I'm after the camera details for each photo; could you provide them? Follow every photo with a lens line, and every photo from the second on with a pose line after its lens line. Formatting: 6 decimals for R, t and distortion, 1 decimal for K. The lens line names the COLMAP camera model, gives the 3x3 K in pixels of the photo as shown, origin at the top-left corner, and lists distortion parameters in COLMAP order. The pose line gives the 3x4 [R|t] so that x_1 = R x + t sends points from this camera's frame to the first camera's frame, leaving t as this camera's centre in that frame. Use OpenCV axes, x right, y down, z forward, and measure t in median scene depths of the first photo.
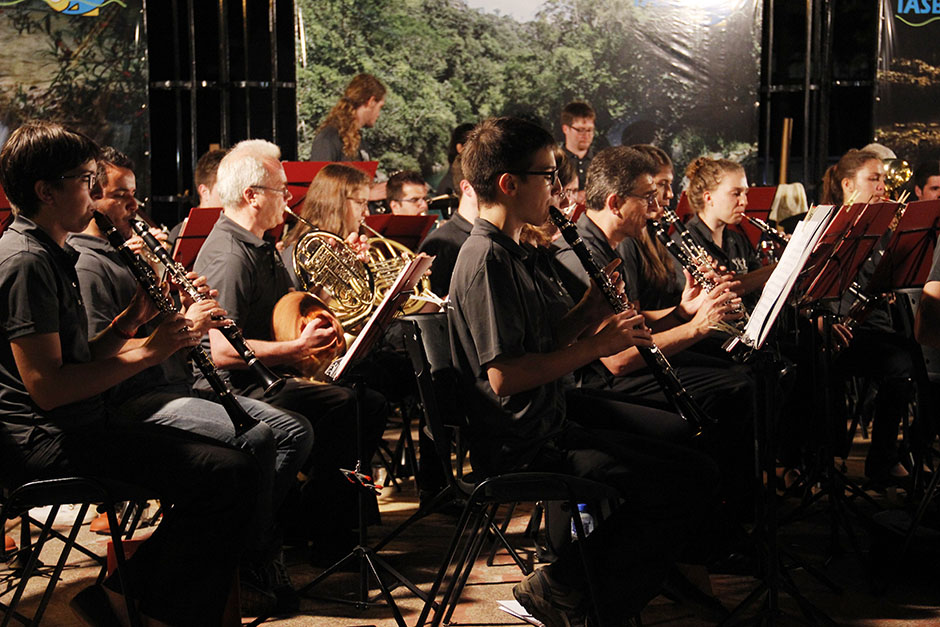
lens RADIAL K [[1854.7, 0, 447.9], [0, 1854.7, 317.9], [0, 0, 1]] dist [0.293059, 0.000000]
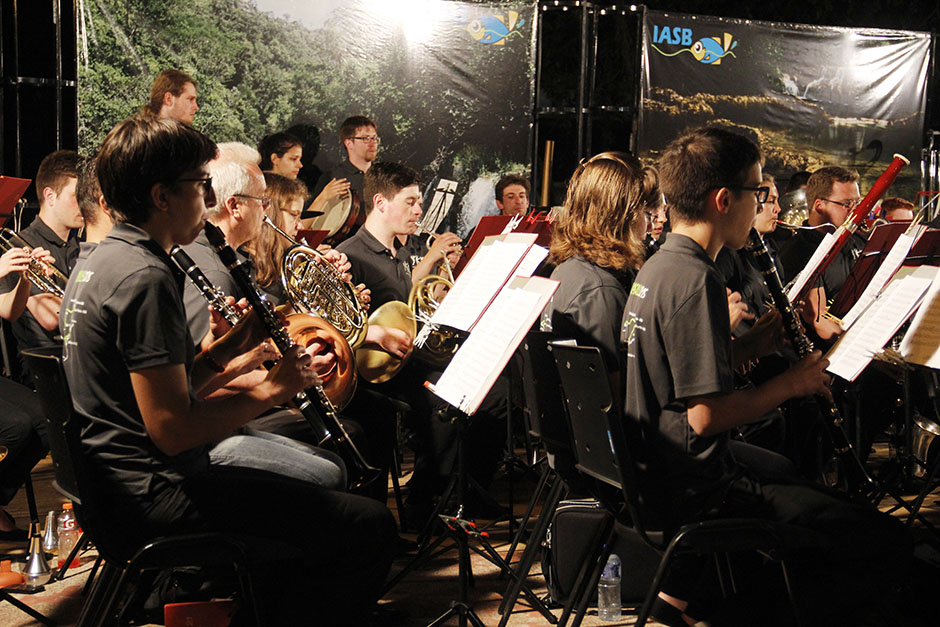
lens RADIAL K [[1854.7, 0, 473.0], [0, 1854.7, 293.6], [0, 0, 1]] dist [0.293059, 0.000000]
pose [[0.965703, 0.009279, 0.259485, -0.128808], [-0.003277, 0.999717, -0.023553, -0.001615], [-0.259630, 0.021895, 0.965460, 0.063693]]
